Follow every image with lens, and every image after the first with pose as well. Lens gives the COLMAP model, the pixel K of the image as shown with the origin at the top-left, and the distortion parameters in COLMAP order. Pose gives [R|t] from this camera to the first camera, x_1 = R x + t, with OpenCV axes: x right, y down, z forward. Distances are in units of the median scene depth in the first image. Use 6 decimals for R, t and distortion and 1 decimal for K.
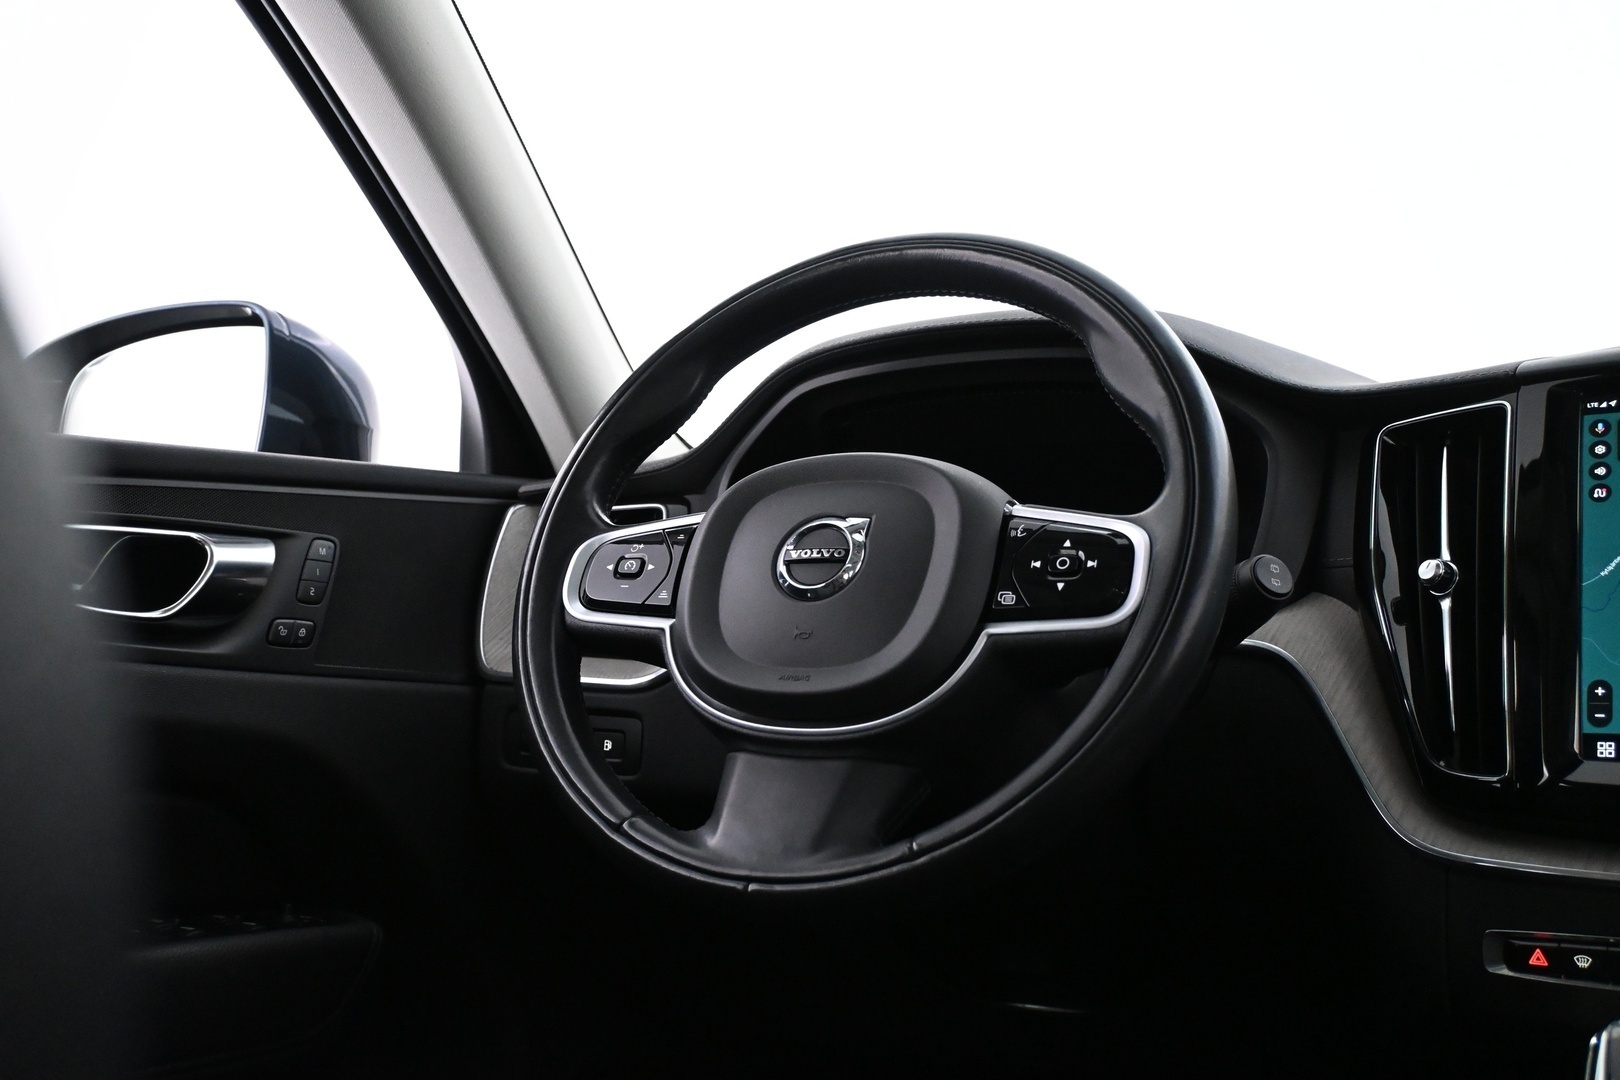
lens RADIAL K [[1497.4, 0, 809.9], [0, 1497.4, 536.5], [0, 0, 1]] dist [-0.023038, 0.000000]
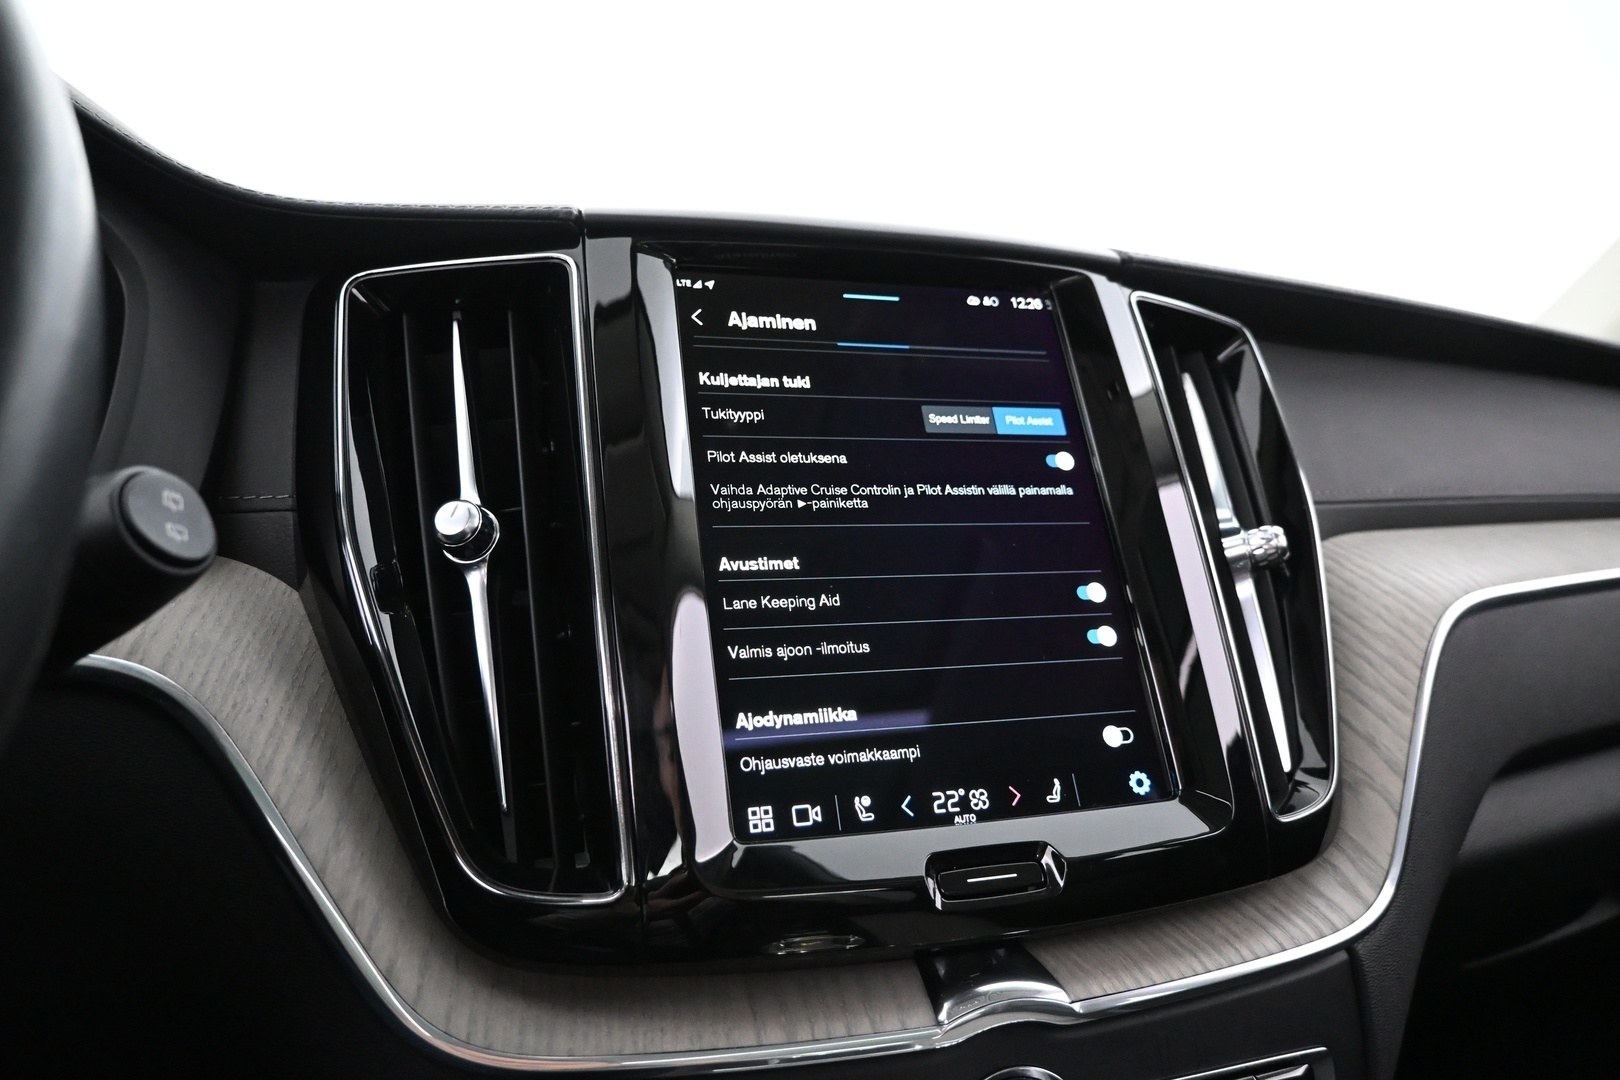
lens RADIAL K [[1094.9, 0, 809.1], [0, 1094.9, 535.6], [0, 0, 1]] dist [-0.006008, 0.001799]
pose [[0.606084, 0.024278, 0.795030, 0.172668], [-0.041056, 0.999157, 0.000787, 0.023625], [-0.794340, -0.033118, 0.606569, 0.662505]]
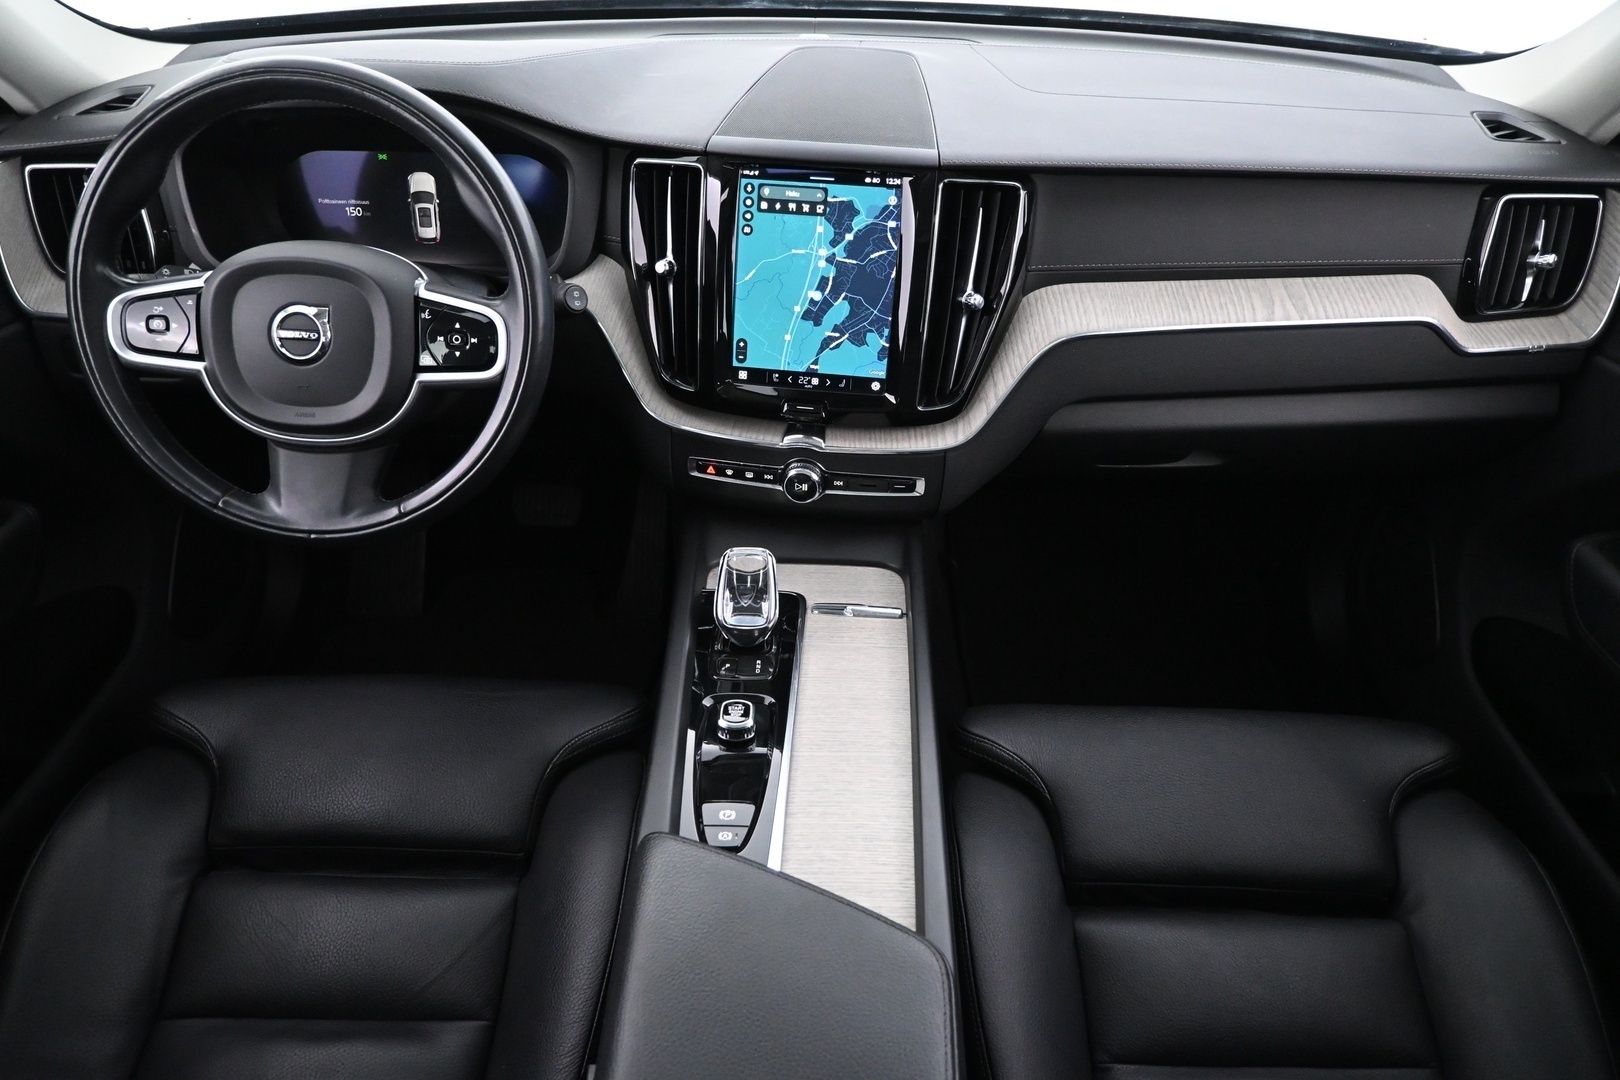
lens RADIAL K [[1094.9, 0, 810.0], [0, 1094.9, 535.3], [0, 0, 1]] dist [-0.006008, 0.001799]
pose [[0.896650, -0.241058, 0.371363, 0.009174], [-0.056992, 0.768960, 0.636752, -0.598067], [-0.439057, -0.592108, 0.675749, -0.166584]]
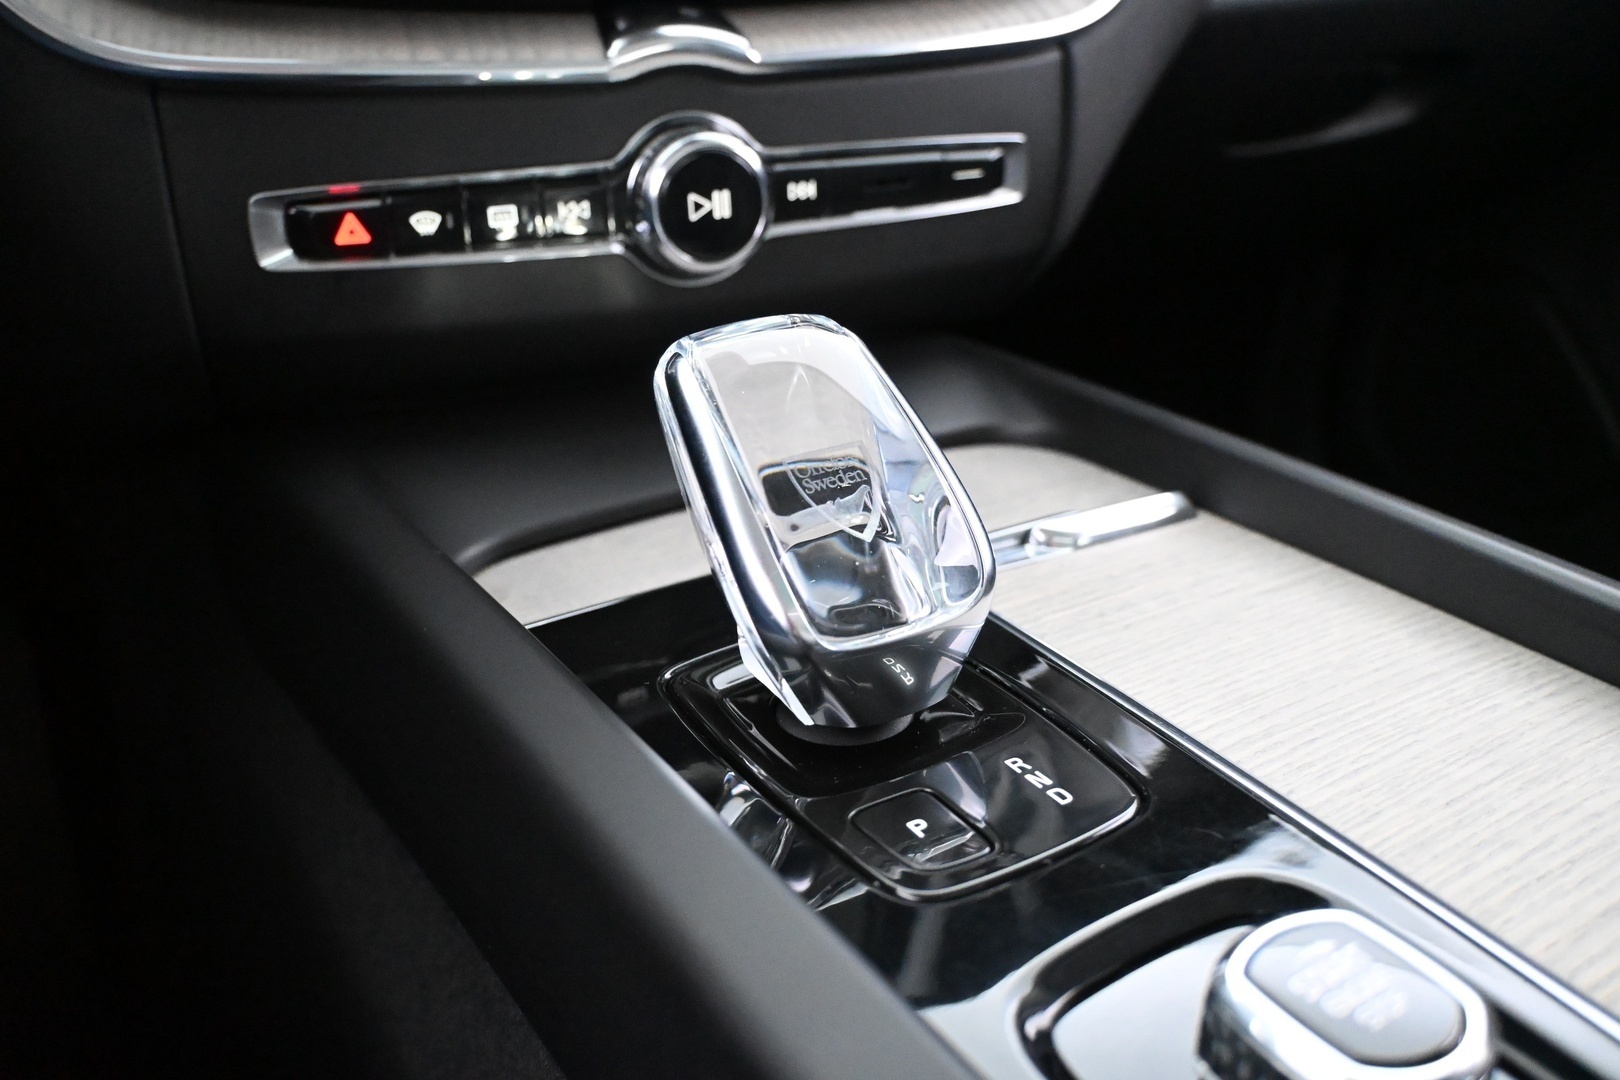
lens RADIAL K [[1333.6, 0, 813.2], [0, 1333.6, 548.5], [0, 0, 1]] dist [-0.004752, -0.021706]
pose [[0.515756, -0.372006, 0.771756, 0.129697], [-0.078004, 0.876679, 0.474711, 0.122655], [-0.853177, -0.305035, 0.423135, 0.544426]]
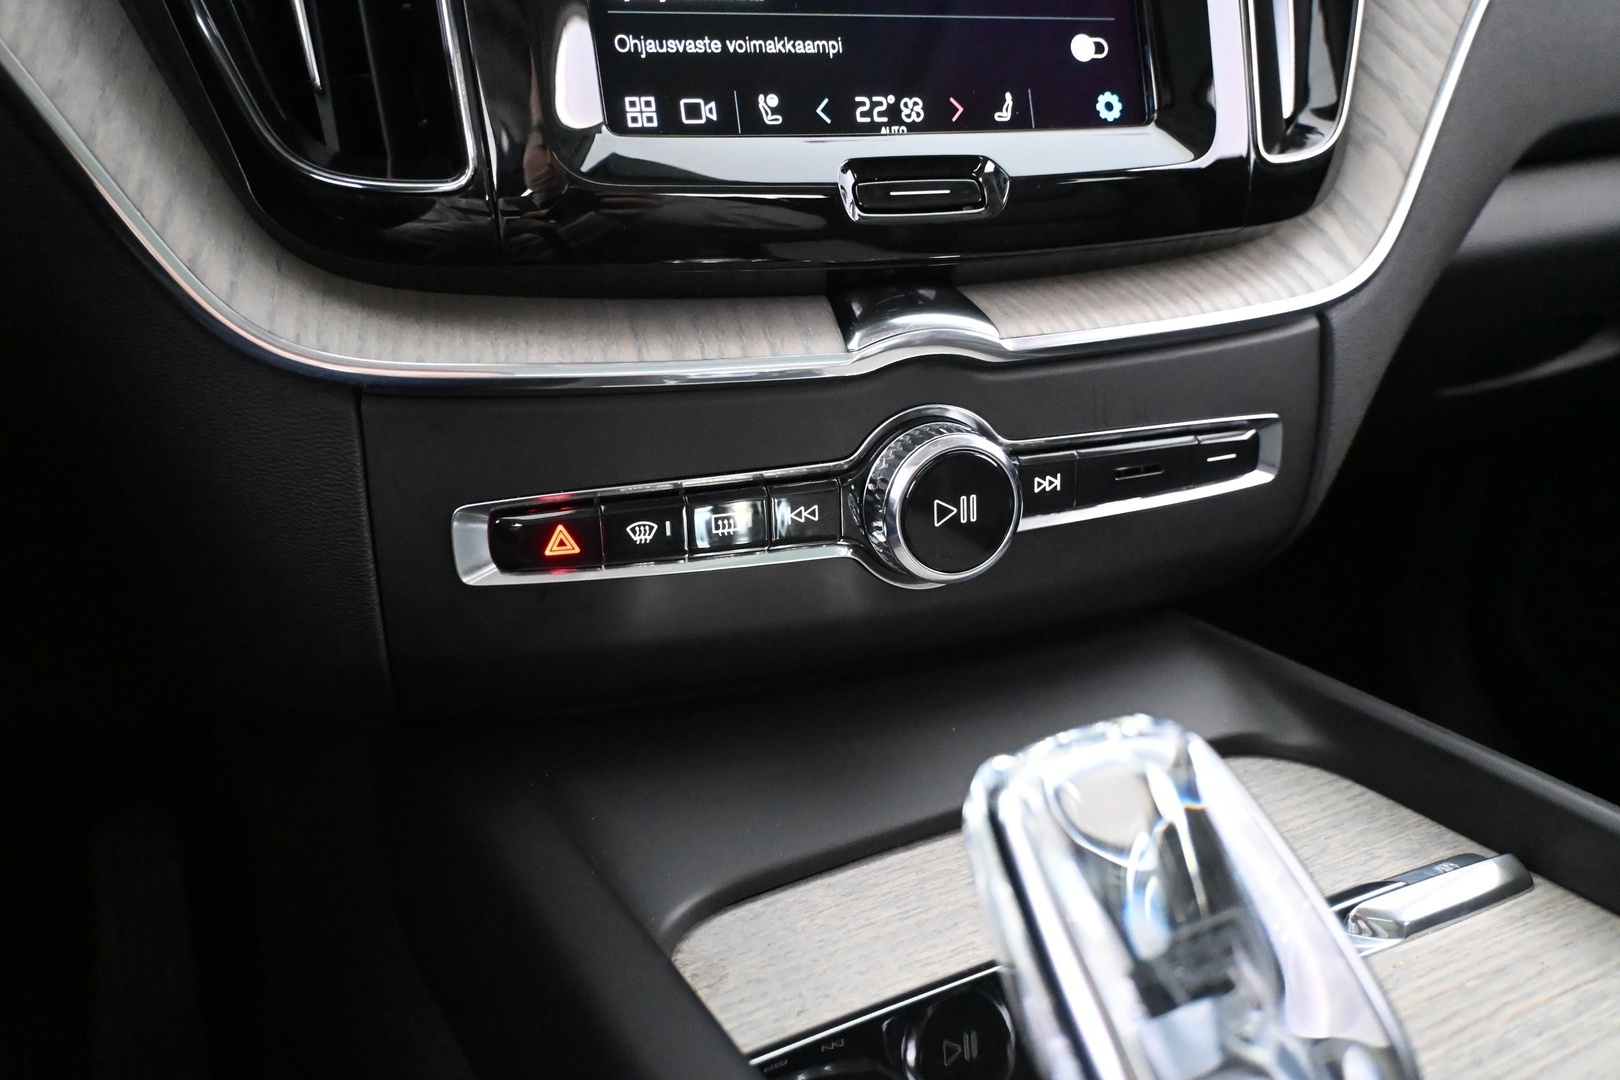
lens RADIAL K [[1230.3, 0, 801.8], [0, 1230.3, 537.8], [0, 0, 1]] dist [-0.008555, -0.003290]
pose [[0.578654, -0.277938, 0.766753, 0.196141], [-0.063740, 0.921852, 0.382263, 0.105849], [-0.813079, -0.270071, 0.515718, 0.654148]]
